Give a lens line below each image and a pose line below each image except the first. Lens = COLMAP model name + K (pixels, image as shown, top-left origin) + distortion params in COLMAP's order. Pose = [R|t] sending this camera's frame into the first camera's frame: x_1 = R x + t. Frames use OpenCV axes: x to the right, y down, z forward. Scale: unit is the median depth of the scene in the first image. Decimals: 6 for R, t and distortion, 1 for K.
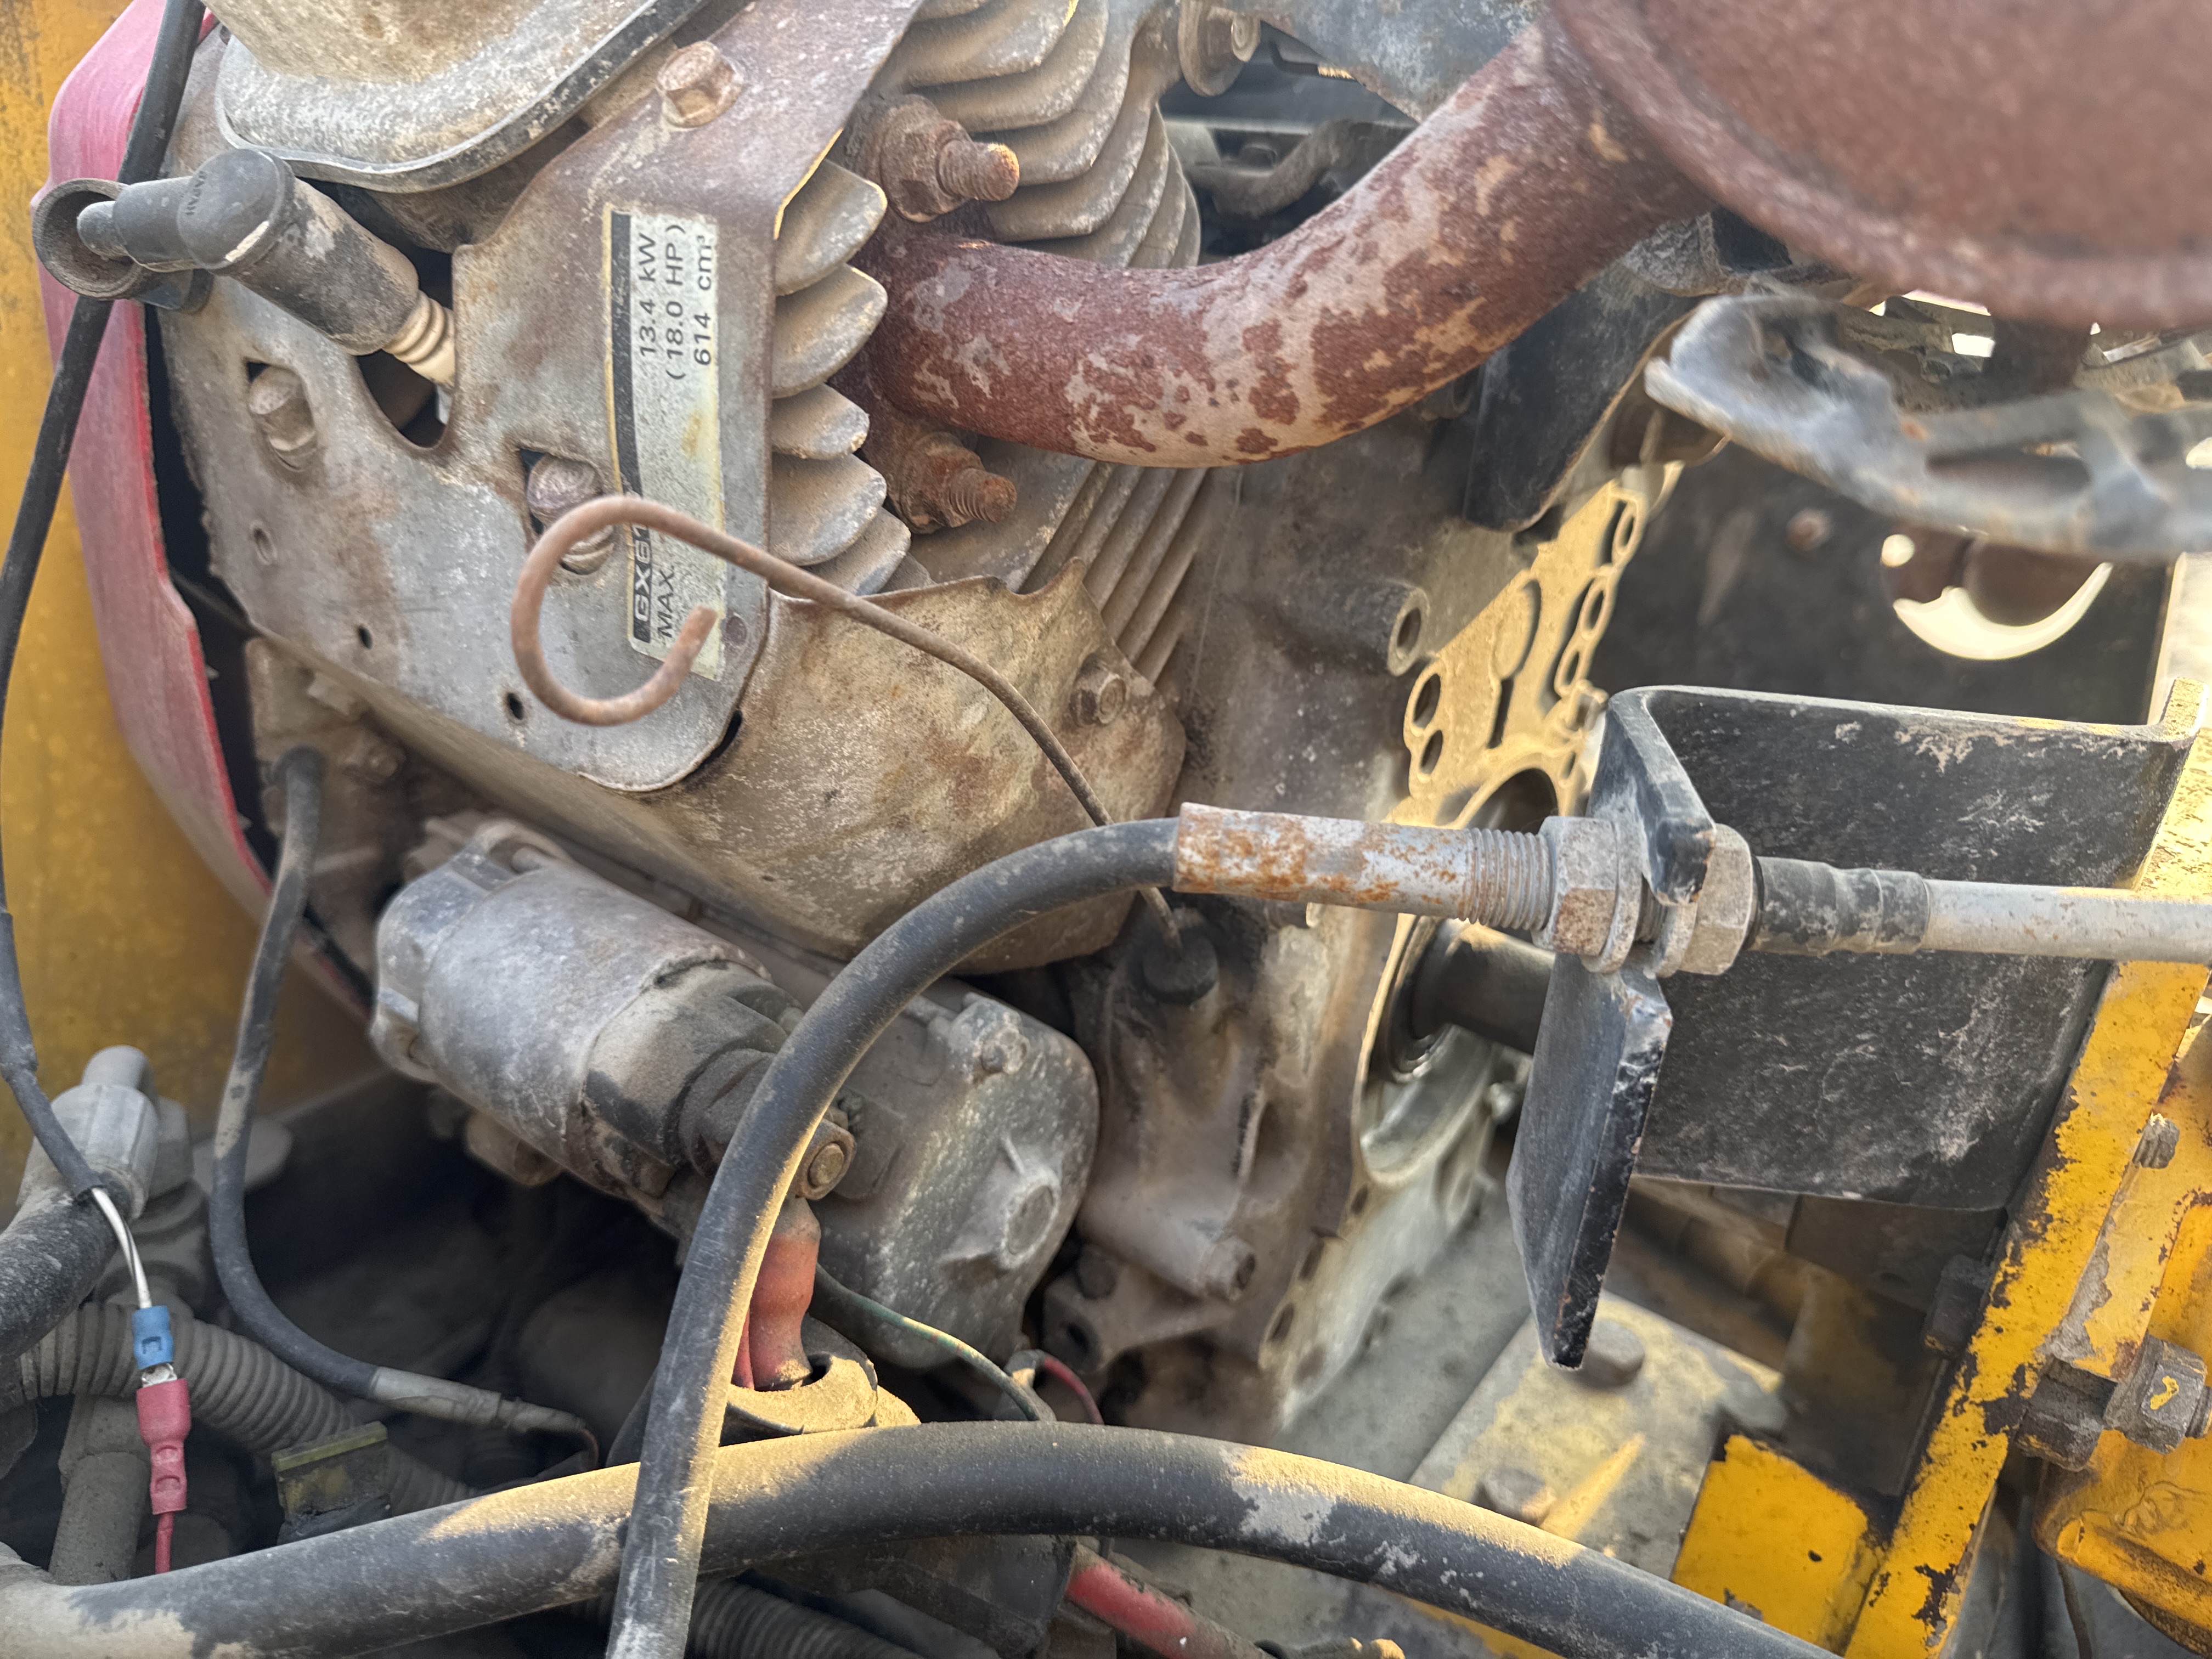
lens RADIAL K [[1615.8, 0, 1086.6], [0, 1615.8, 815.8], [0, 0, 1]] dist [0.044853, -0.089498]
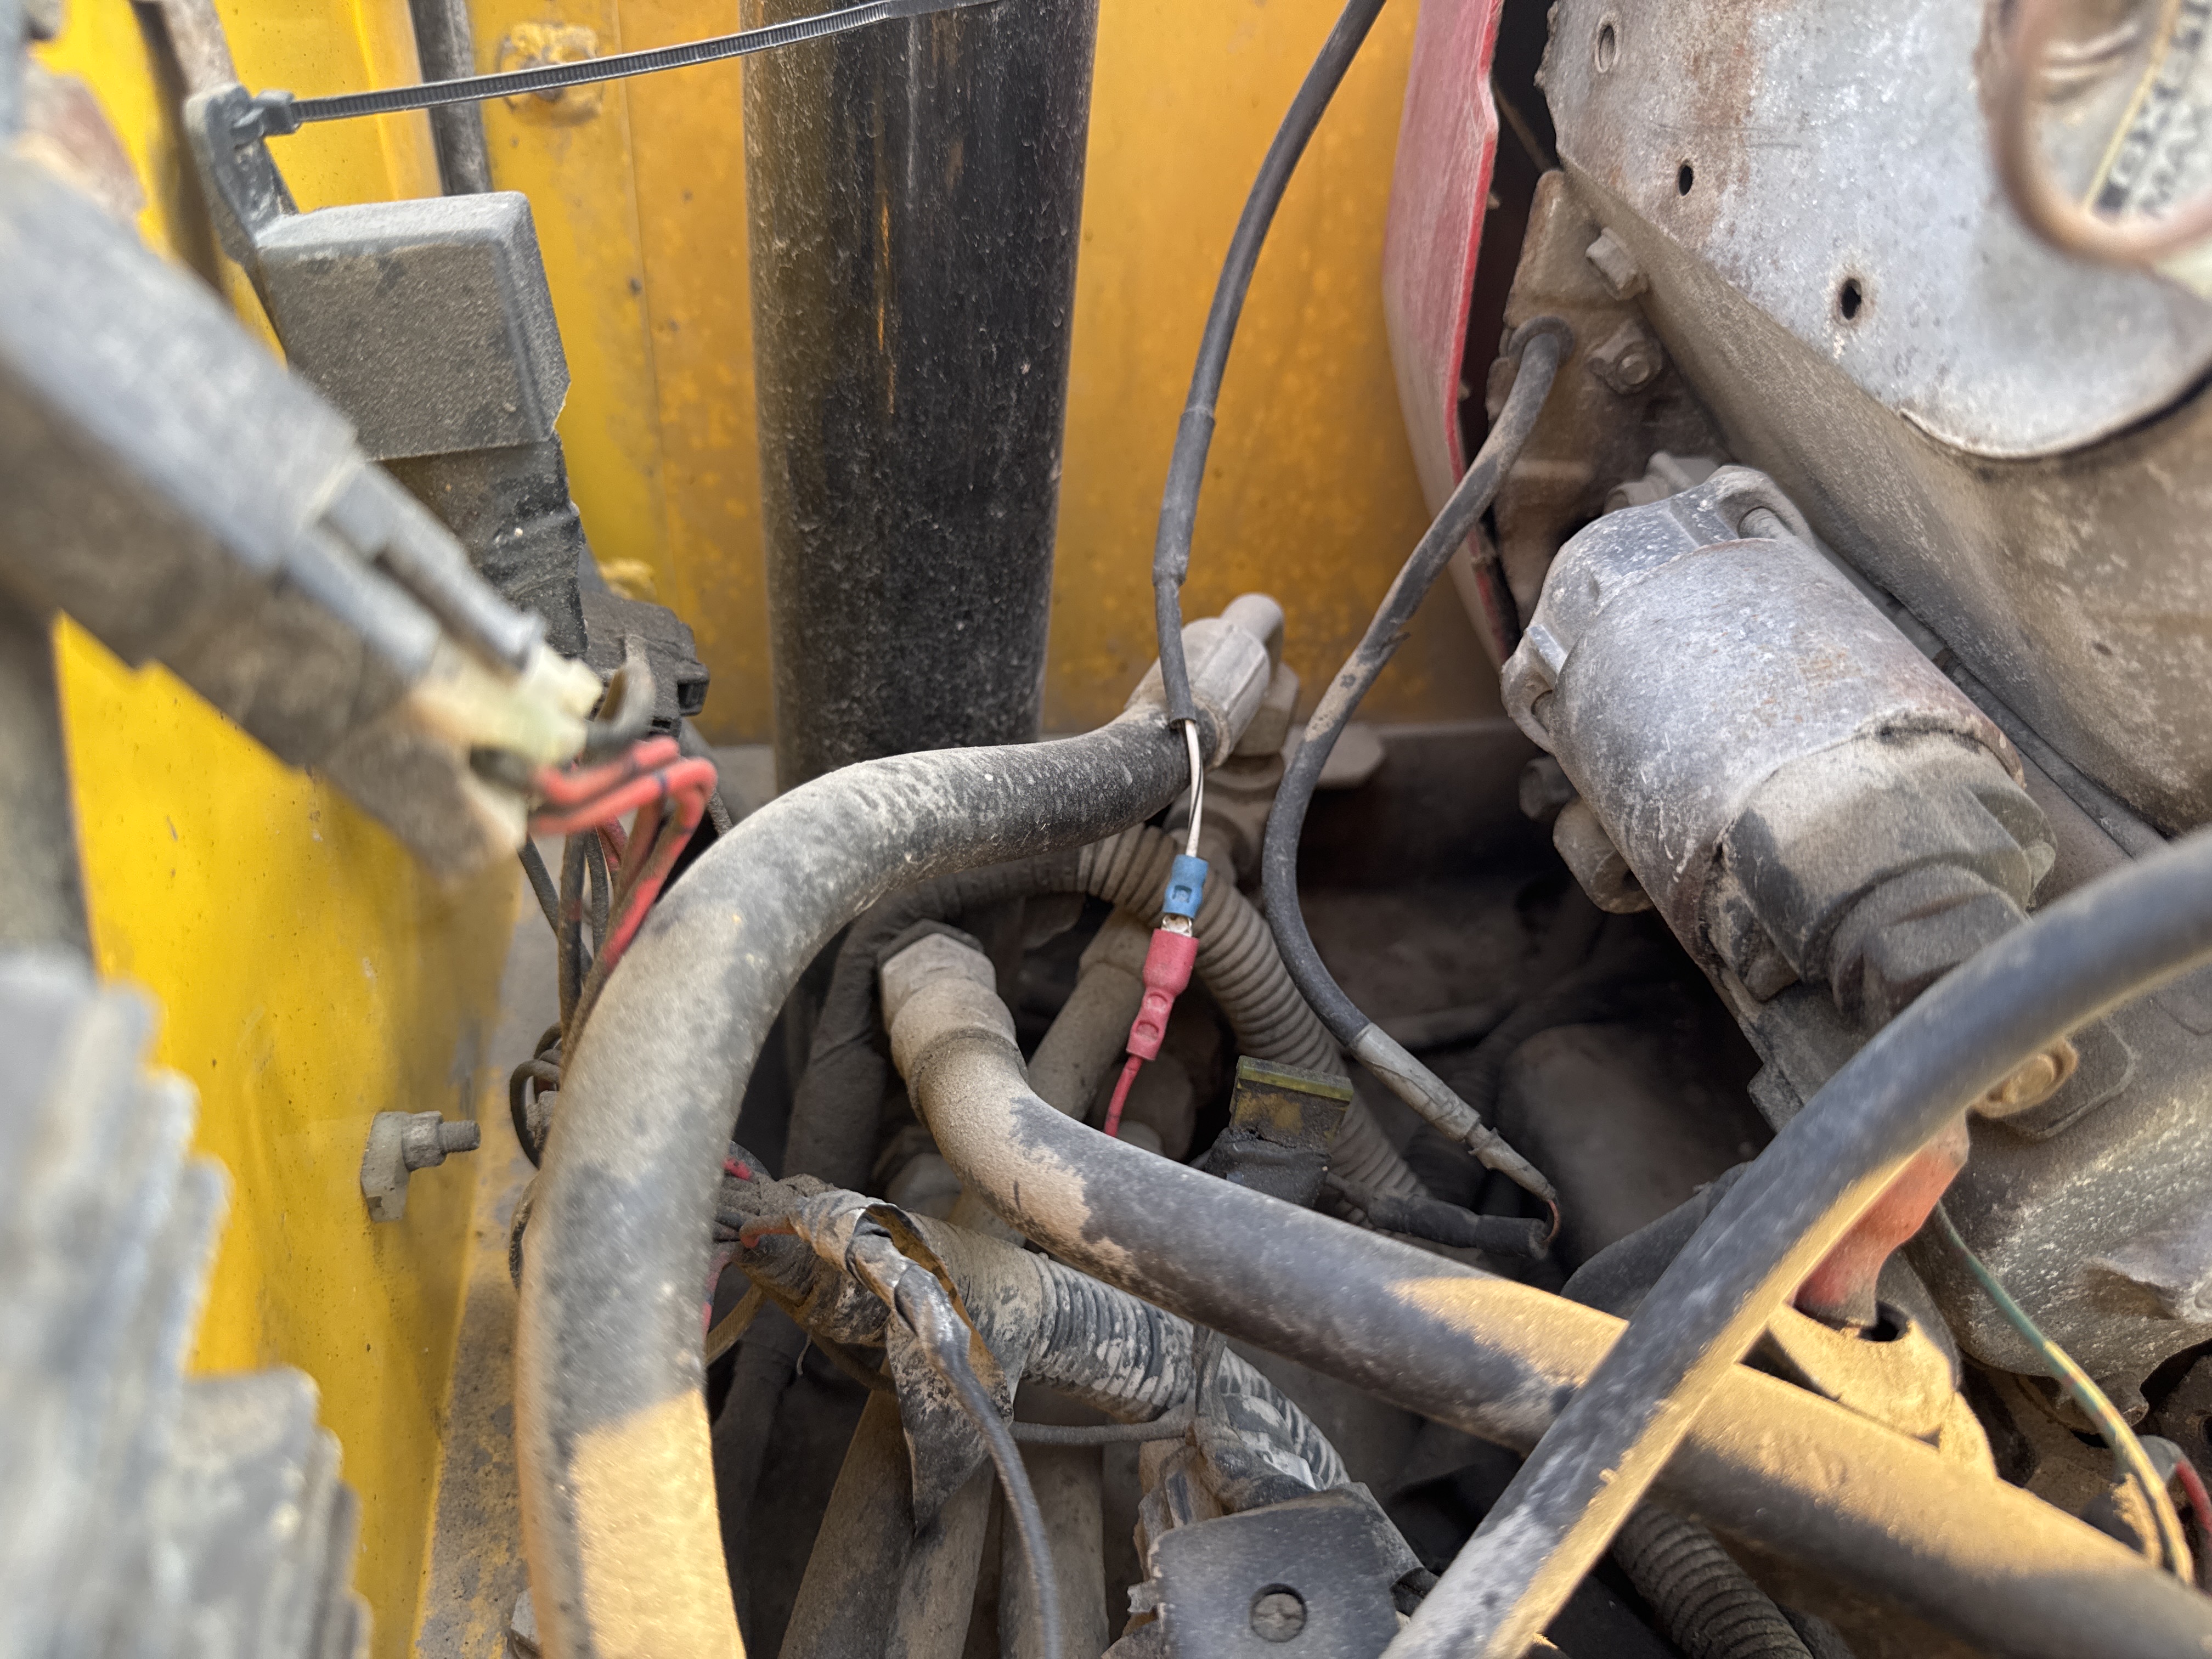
lens RADIAL K [[1615.8, 0, 1130.1], [0, 1615.8, 854.0], [0, 0, 1]] dist [0.044853, -0.089498]
pose [[0.741021, 0.407684, -0.533556, -0.104359], [-0.303771, 0.912167, 0.275090, 0.053791], [0.598842, -0.041769, 0.799777, 0.226102]]
